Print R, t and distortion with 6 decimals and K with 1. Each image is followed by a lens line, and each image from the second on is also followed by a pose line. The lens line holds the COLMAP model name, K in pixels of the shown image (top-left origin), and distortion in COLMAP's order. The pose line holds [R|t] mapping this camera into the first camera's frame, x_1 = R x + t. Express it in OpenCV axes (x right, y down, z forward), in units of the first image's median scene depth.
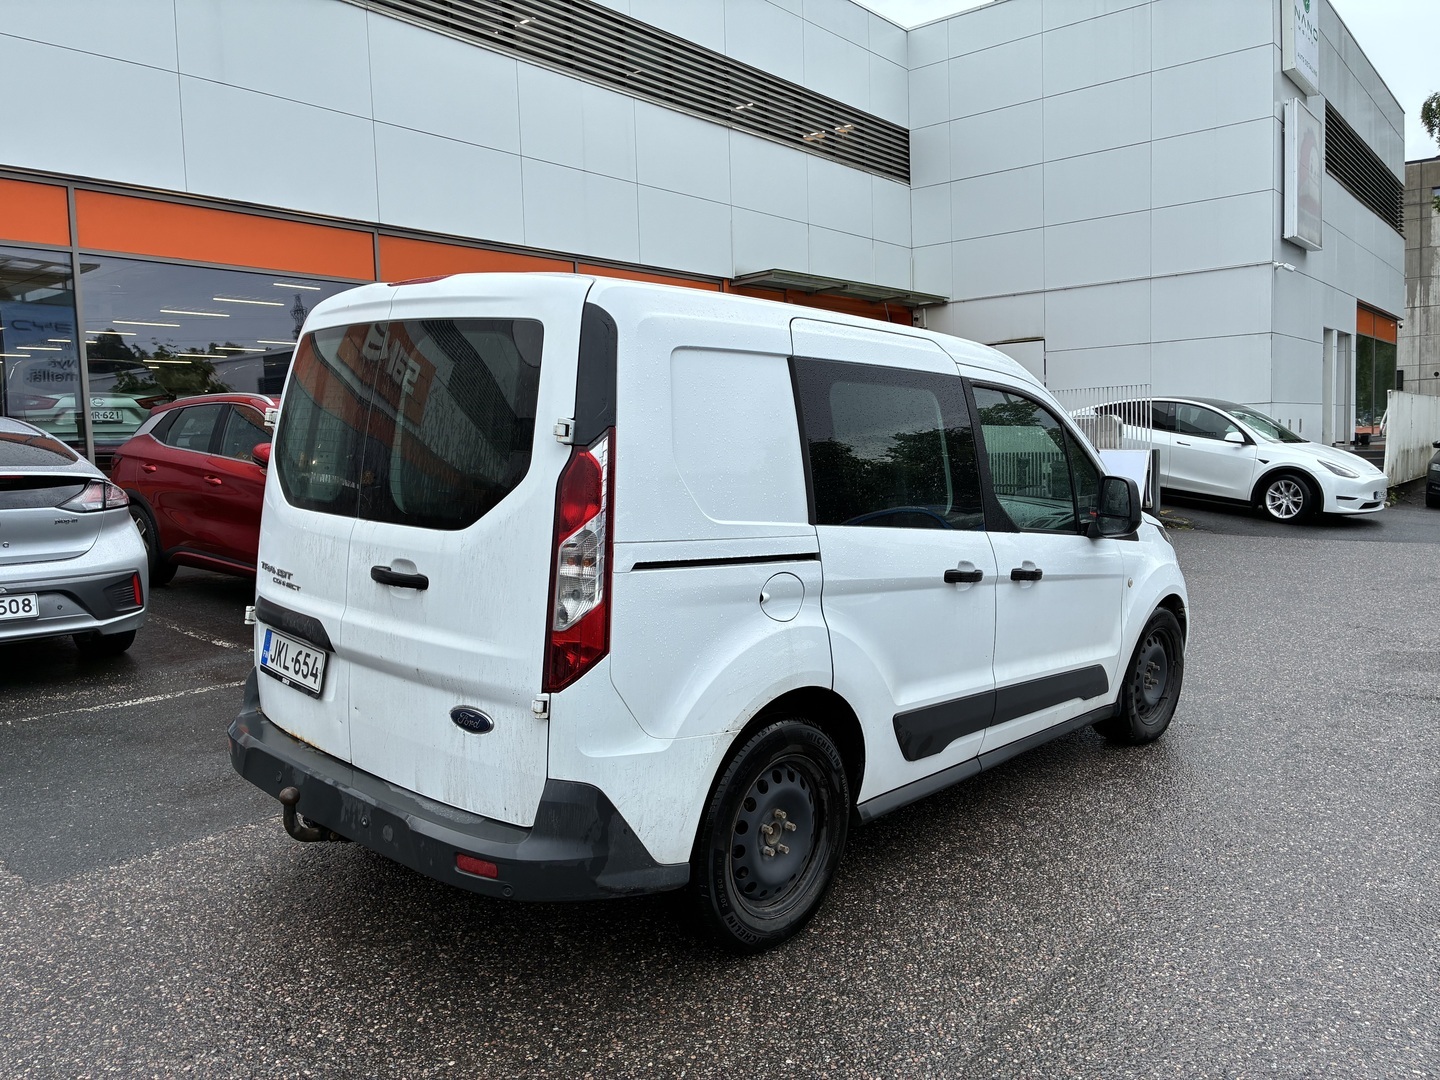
lens RADIAL K [[1092.7, 0, 720.0], [0, 1092.7, 540.0], [0, 0, 1]] dist [0.003926, -0.000345]
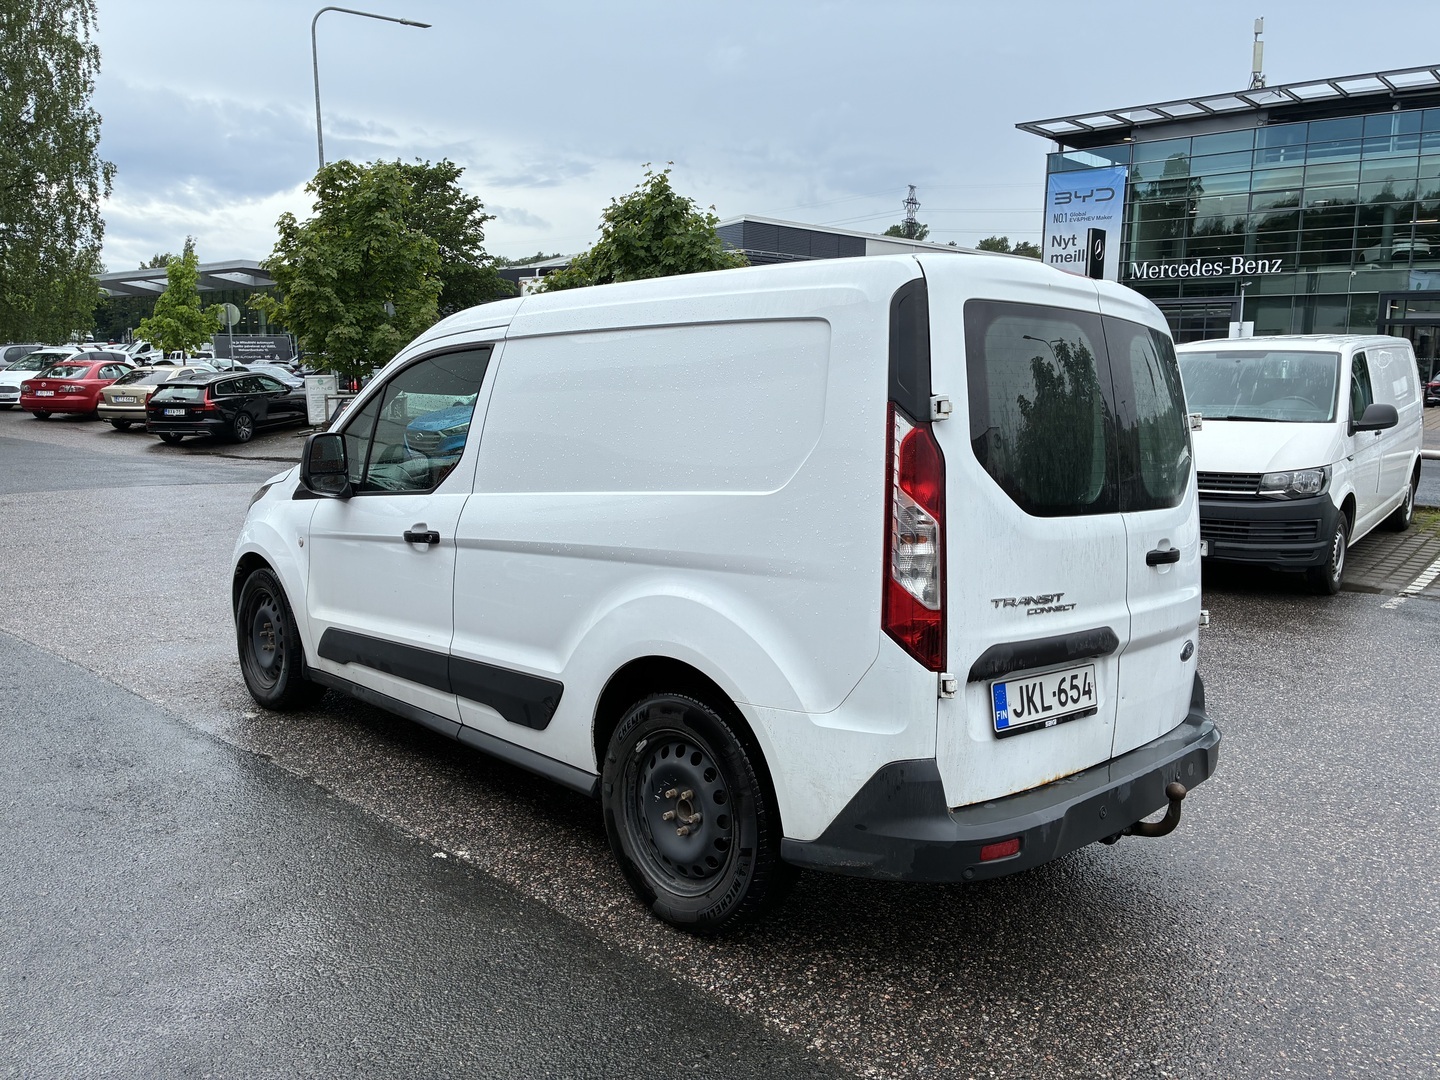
lens RADIAL K [[1092.7, 0, 720.0], [0, 1092.7, 540.0], [0, 0, 1]] dist [0.003926, -0.000345]
pose [[0.056868, -0.140295, 0.988475, -0.927577], [0.079350, 0.987581, 0.135603, -0.109902], [-0.995223, 0.070724, 0.067294, 0.897409]]
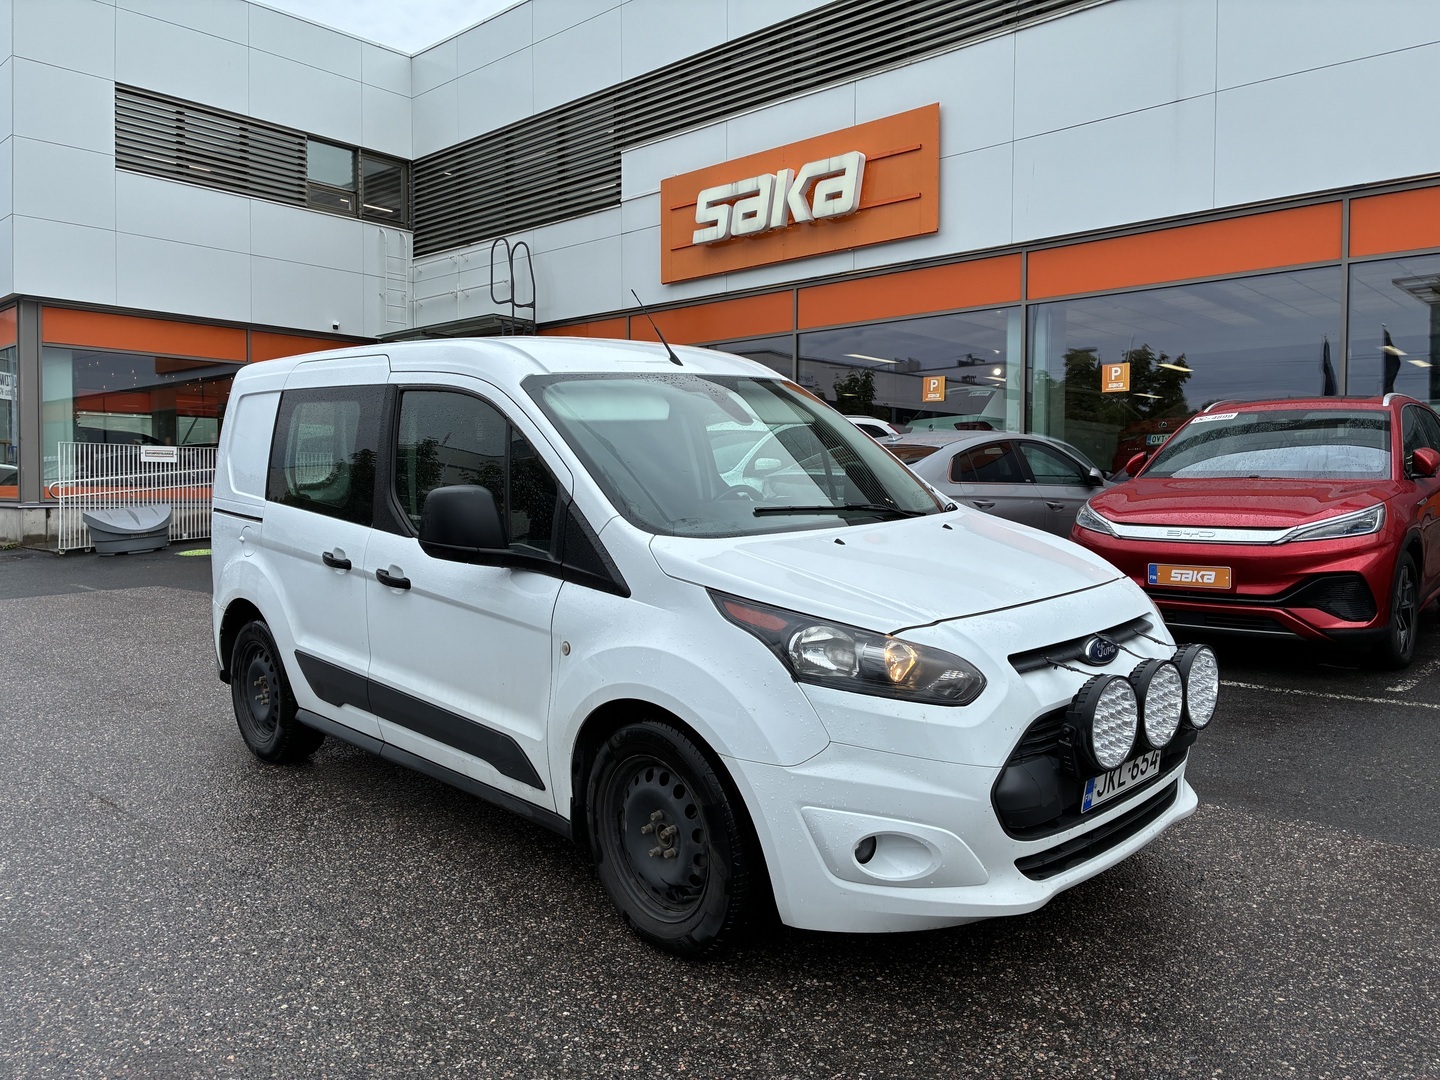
lens RADIAL K [[1092.7, 0, 720.0], [0, 1092.7, 540.0], [0, 0, 1]] dist [0.003926, -0.000345]
pose [[-0.062218, 0.072050, -0.995459, 1.603328], [-0.085170, 0.993369, 0.077222, -0.134998], [0.994422, 0.089588, -0.055669, 1.743789]]
